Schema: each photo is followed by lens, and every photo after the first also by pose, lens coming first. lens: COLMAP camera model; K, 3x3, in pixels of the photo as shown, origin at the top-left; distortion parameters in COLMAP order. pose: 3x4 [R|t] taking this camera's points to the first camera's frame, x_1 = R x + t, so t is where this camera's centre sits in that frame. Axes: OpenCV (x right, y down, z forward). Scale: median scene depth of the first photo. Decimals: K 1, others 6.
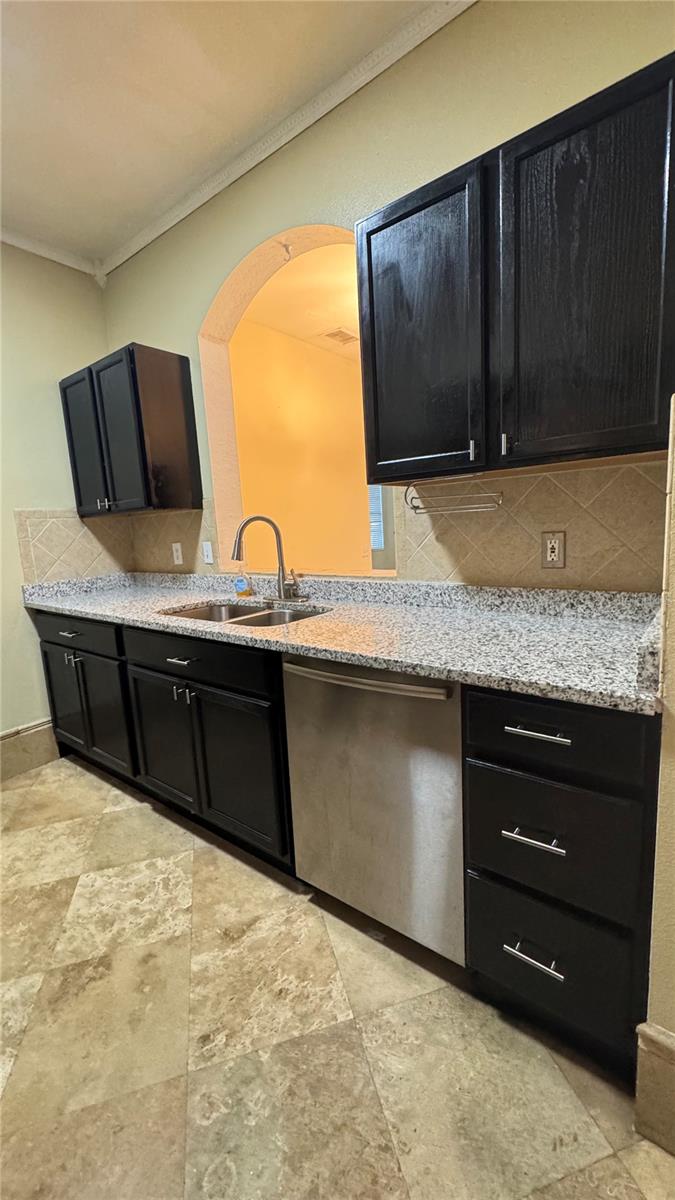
lens RADIAL K [[478.5, 0, 337.5], [0, 478.5, 600.0], [0, 0, 1]] dist [0.000840, 0.000080]
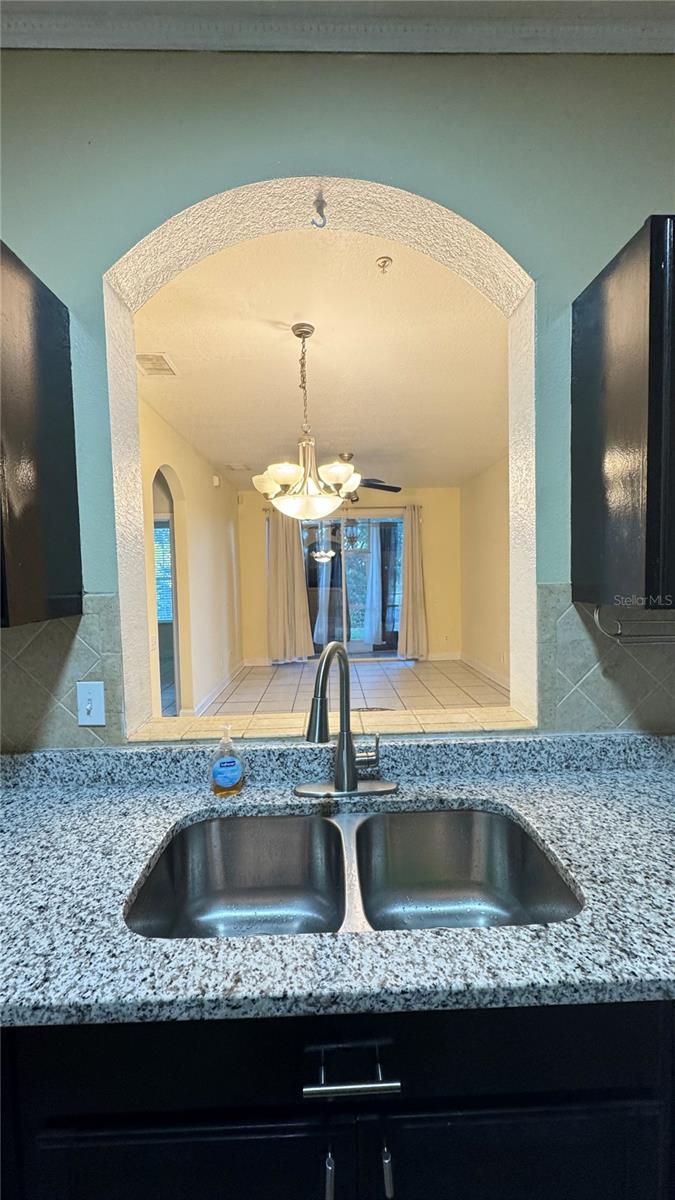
lens RADIAL K [[478.5, 0, 337.5], [0, 478.5, 600.0], [0, 0, 1]] dist [0.000840, 0.000080]
pose [[0.768659, 0.001280, 0.639658, -0.506149], [0.081216, 0.991709, -0.099580, -0.175425], [-0.634482, 0.128494, 0.762182, 0.606254]]
